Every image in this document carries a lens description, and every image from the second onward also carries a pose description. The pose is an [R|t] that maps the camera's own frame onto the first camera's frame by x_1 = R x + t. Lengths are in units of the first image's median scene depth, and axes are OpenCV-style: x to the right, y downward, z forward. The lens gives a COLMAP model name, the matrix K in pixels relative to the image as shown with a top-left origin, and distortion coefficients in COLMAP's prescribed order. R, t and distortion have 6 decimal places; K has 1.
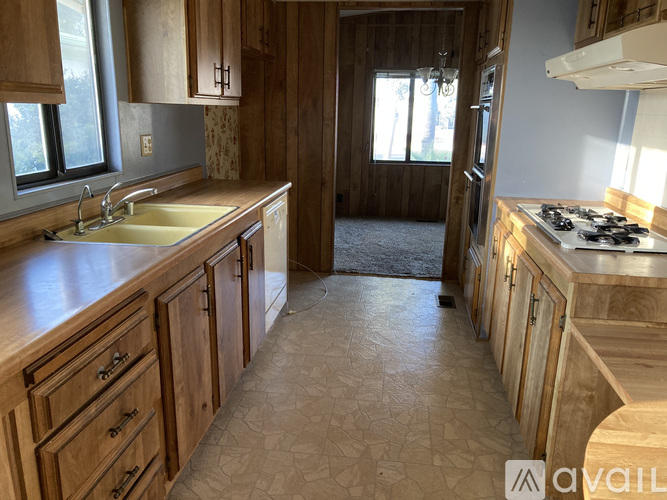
lens RADIAL K [[532.9, 0, 333.5], [0, 532.9, 250.0], [0, 0, 1]] dist [-0.004083, -0.001542]
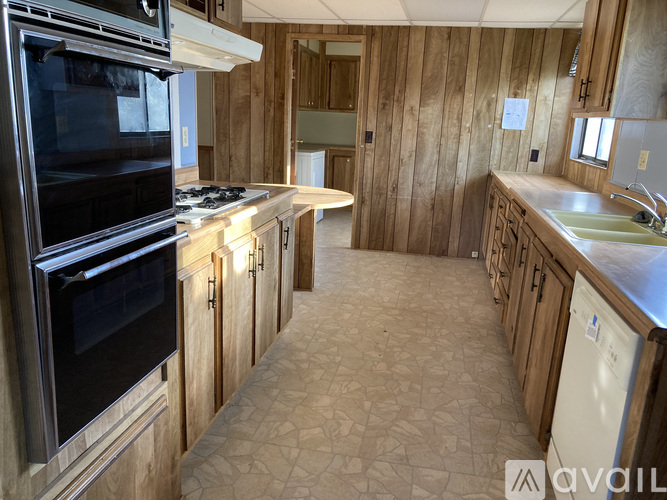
lens RADIAL K [[532.9, 0, 333.5], [0, 532.9, 250.0], [0, 0, 1]] dist [-0.004083, -0.001542]
pose [[-0.994917, -0.089166, 0.046800, 0.158440], [-0.055144, 0.871272, 0.487692, -0.487270], [-0.084261, 0.482632, -0.871760, 1.947439]]
